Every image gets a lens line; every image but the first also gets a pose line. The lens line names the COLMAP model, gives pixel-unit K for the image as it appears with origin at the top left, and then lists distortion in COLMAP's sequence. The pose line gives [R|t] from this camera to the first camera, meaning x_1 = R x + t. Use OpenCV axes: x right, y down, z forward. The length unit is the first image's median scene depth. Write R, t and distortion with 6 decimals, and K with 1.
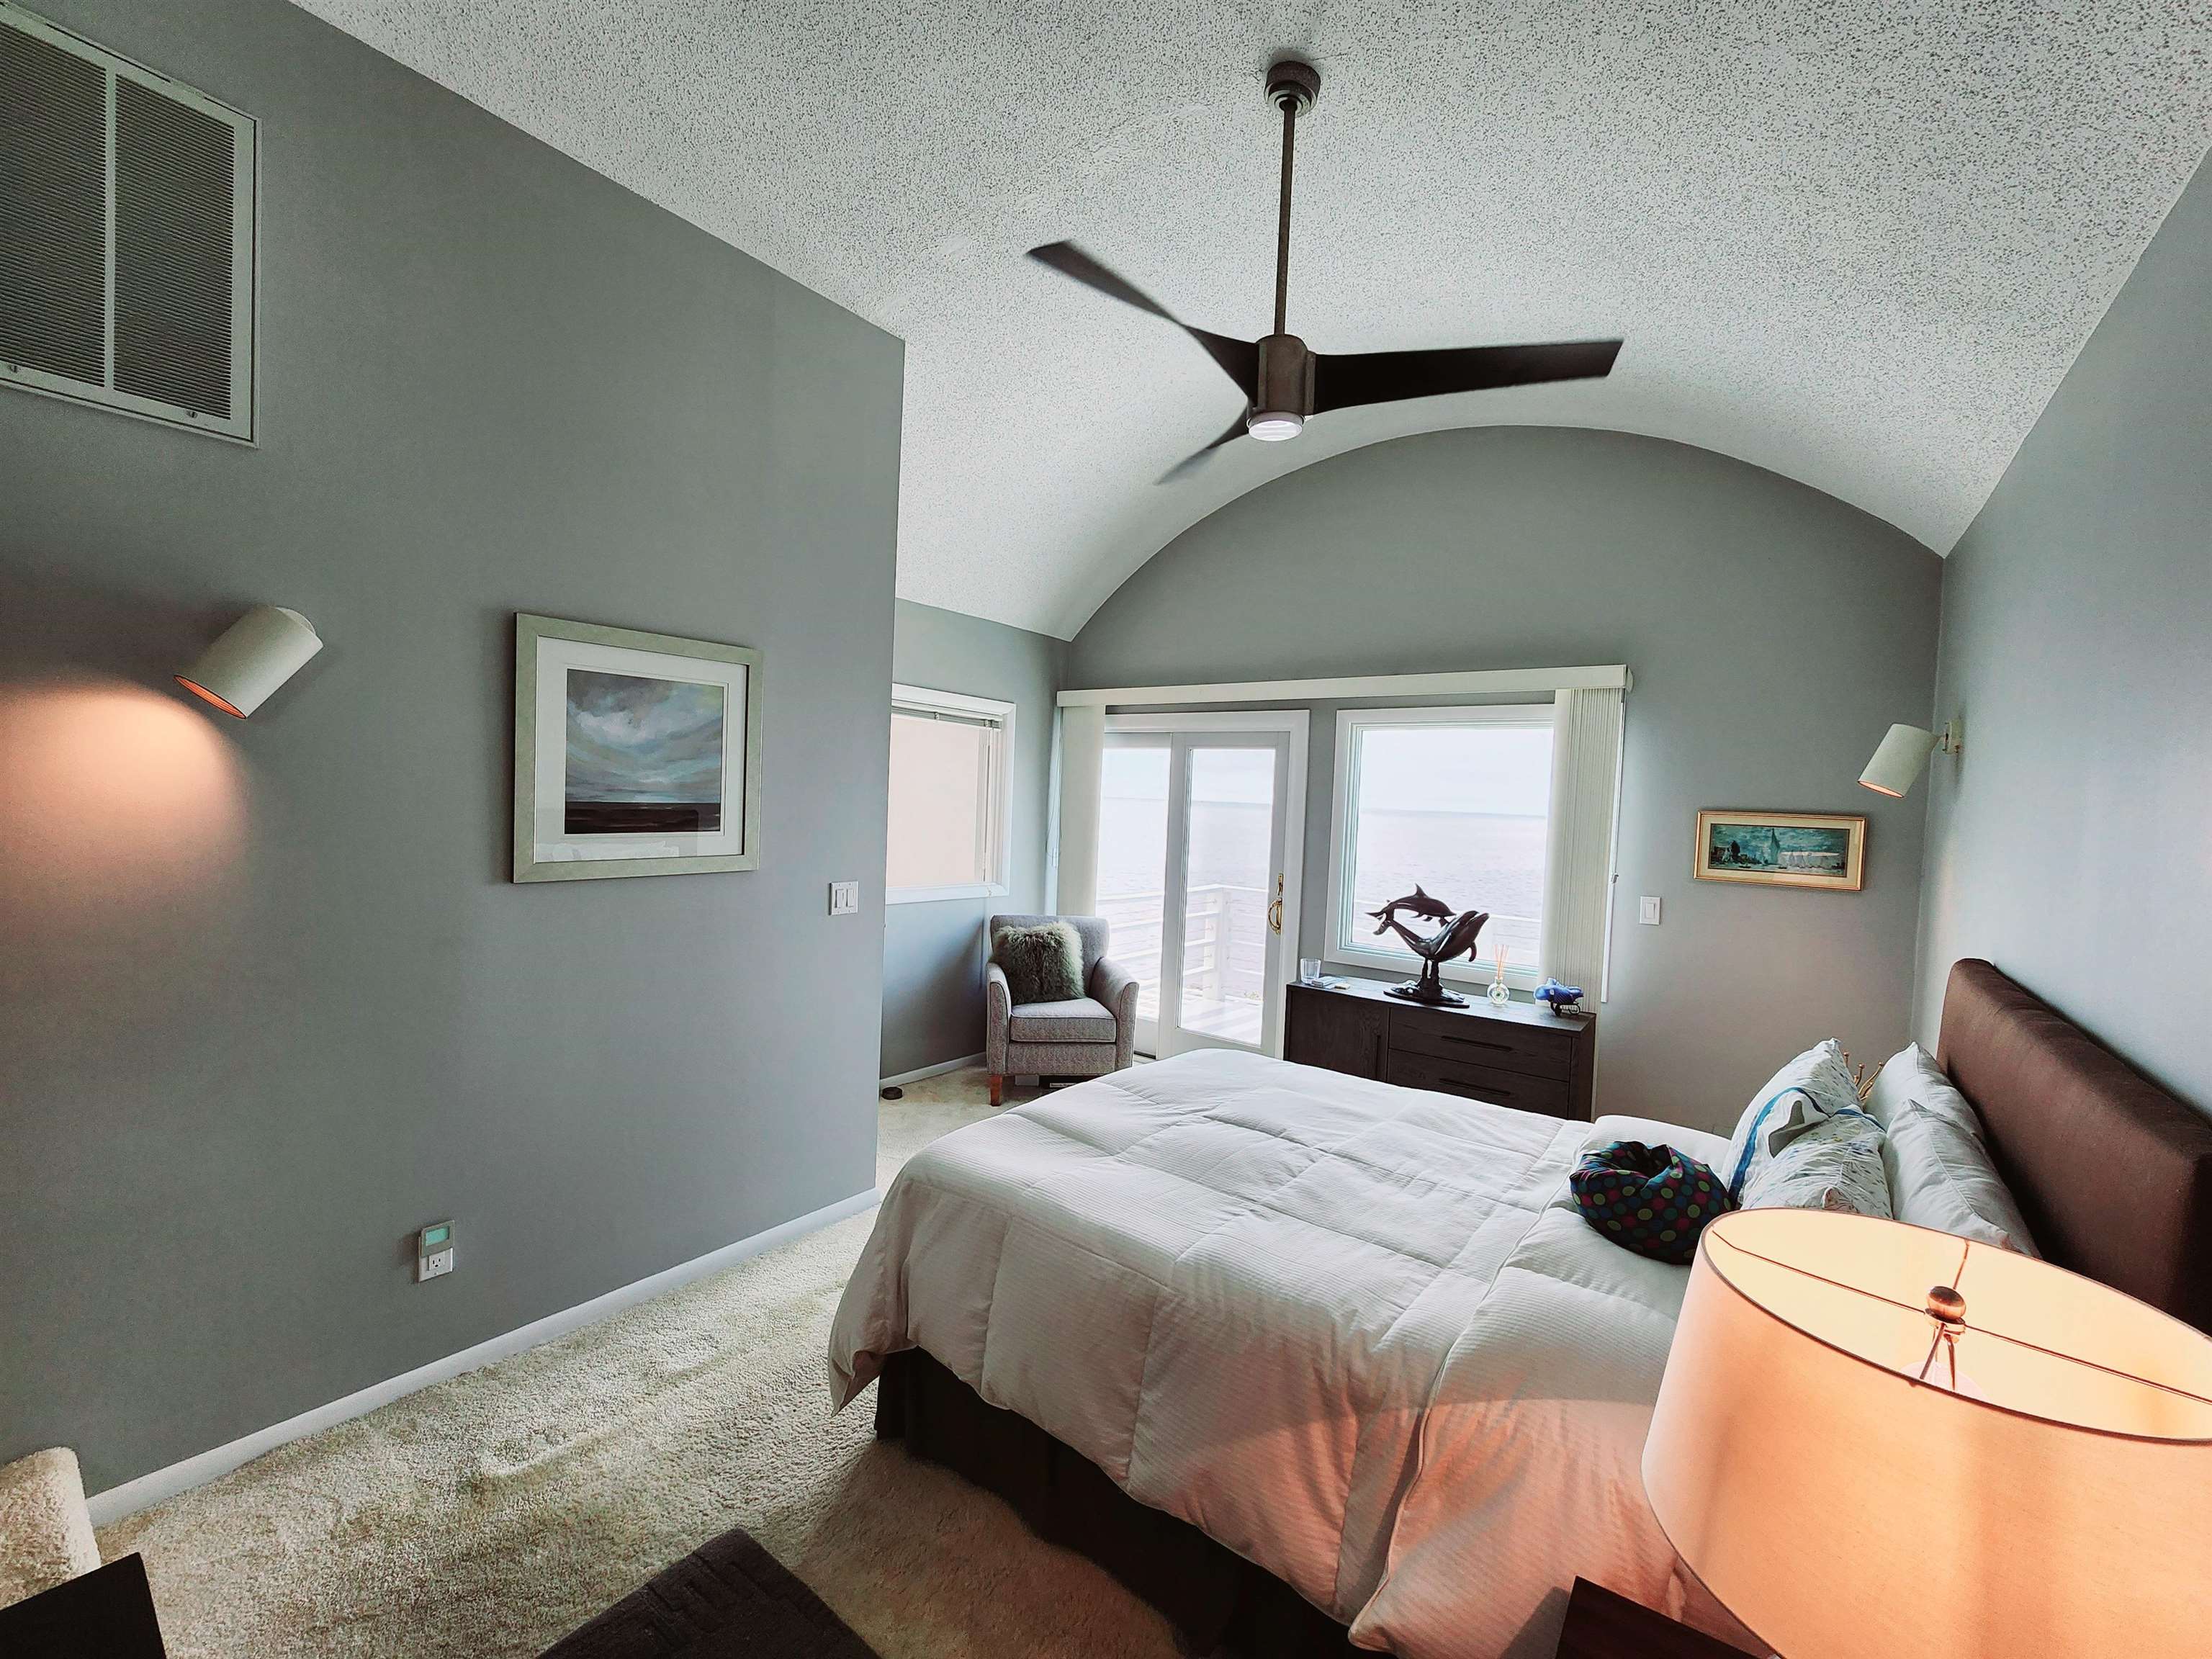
lens RADIAL K [[911.8, 0, 1111.8], [0, 911.8, 824.5], [0, 0, 1]] dist [0.000387, -0.000100]
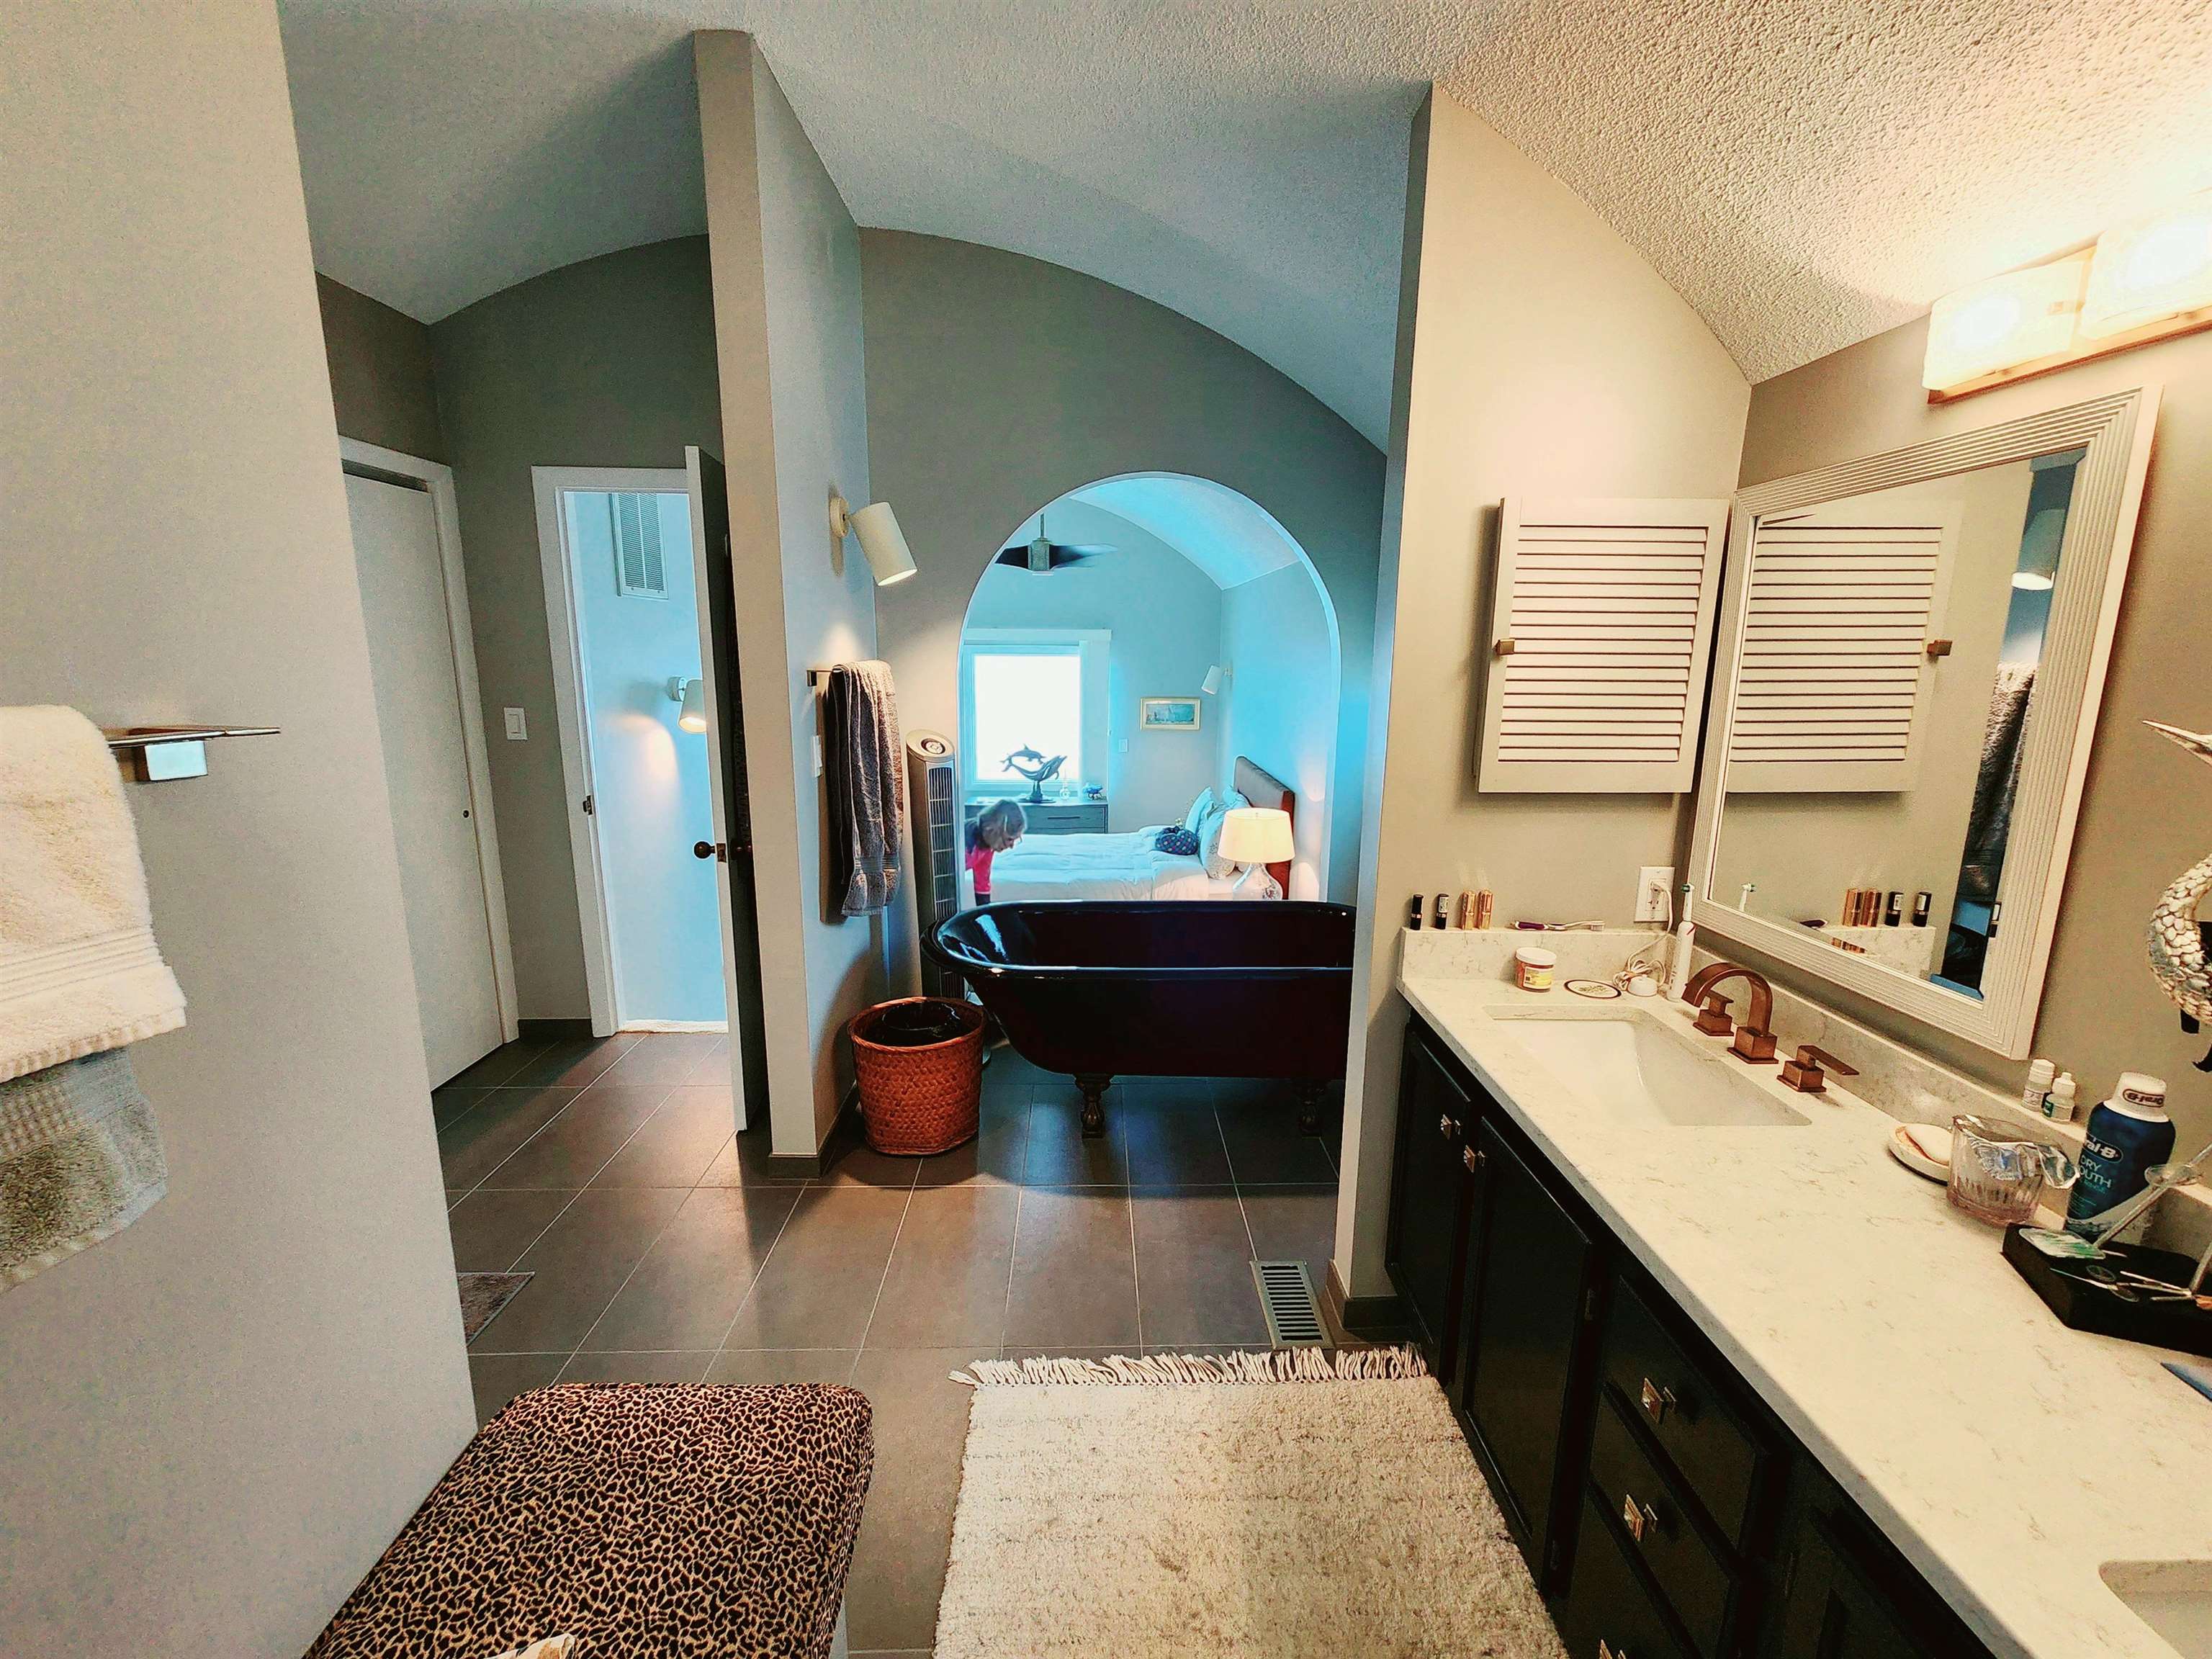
lens RADIAL K [[911.8, 0, 1111.8], [0, 911.8, 824.5], [0, 0, 1]] dist [0.000387, -0.000100]
pose [[0.790857, -0.145896, 0.594357, -0.719930], [0.035237, 0.980413, 0.193774, -0.139792], [-0.610986, -0.132304, 0.780507, -0.667508]]
